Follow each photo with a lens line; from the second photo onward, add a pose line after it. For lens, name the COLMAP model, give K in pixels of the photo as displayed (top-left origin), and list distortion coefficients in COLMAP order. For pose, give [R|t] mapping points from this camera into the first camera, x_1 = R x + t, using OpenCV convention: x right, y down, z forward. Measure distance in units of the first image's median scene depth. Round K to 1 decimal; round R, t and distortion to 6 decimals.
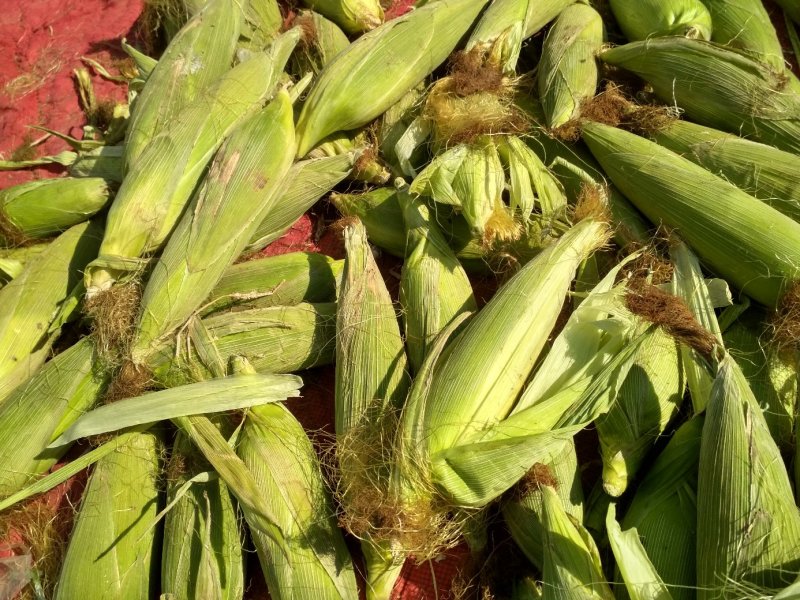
lens RADIAL K [[719.5, 0, 400.0], [0, 719.5, 300.0], [0, 0, 1]] dist [0.094445, -0.224837]
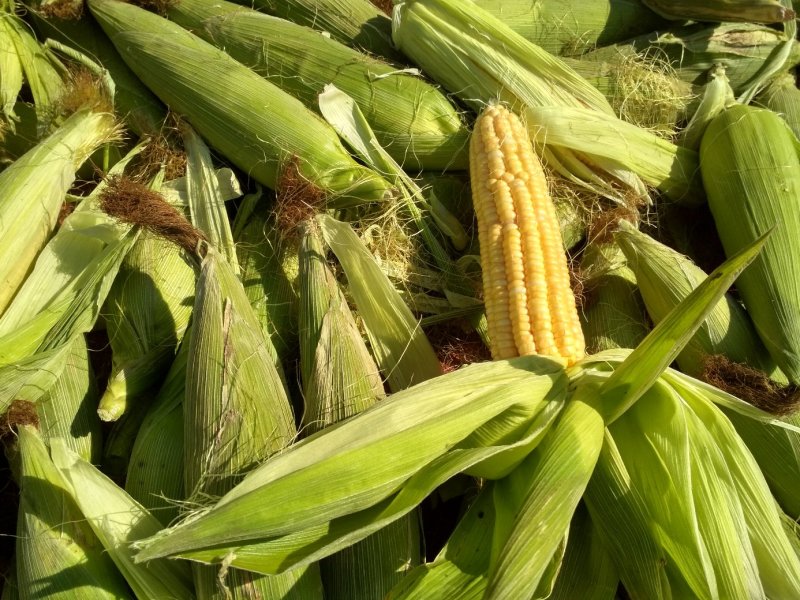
lens RADIAL K [[720.4, 0, 404.5], [0, 720.4, 295.0], [0, 0, 1]] dist [0.089024, -0.200482]
pose [[0.936407, -0.138030, 0.322629, 0.318713], [0.099098, 0.985985, 0.134211, 0.027671], [-0.336632, -0.093704, 0.936962, 0.042787]]
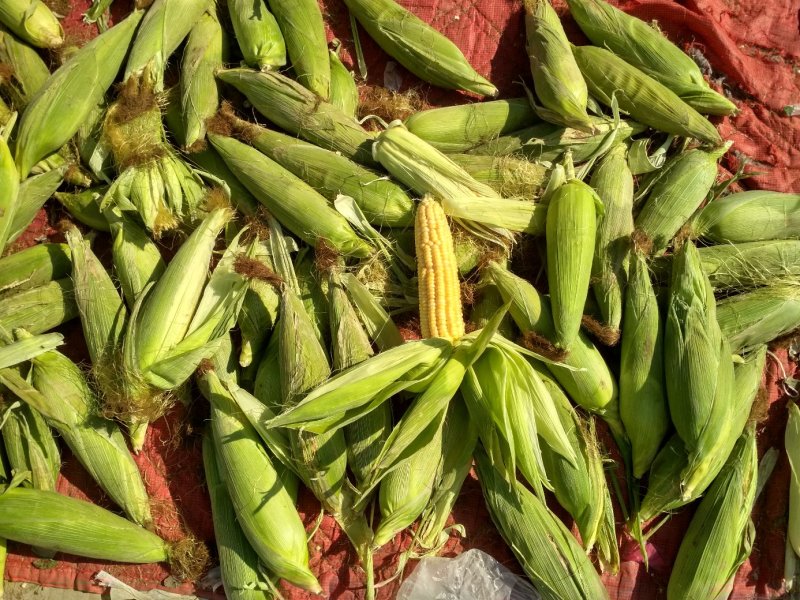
lens RADIAL K [[719.5, 0, 400.0], [0, 719.5, 300.0], [0, 0, 1]] dist [0.094445, -0.224837]
pose [[0.954474, -0.209958, 0.211890, 0.275587], [0.143163, 0.945611, 0.292104, -0.352860], [-0.261695, -0.248471, 0.932619, -0.758108]]
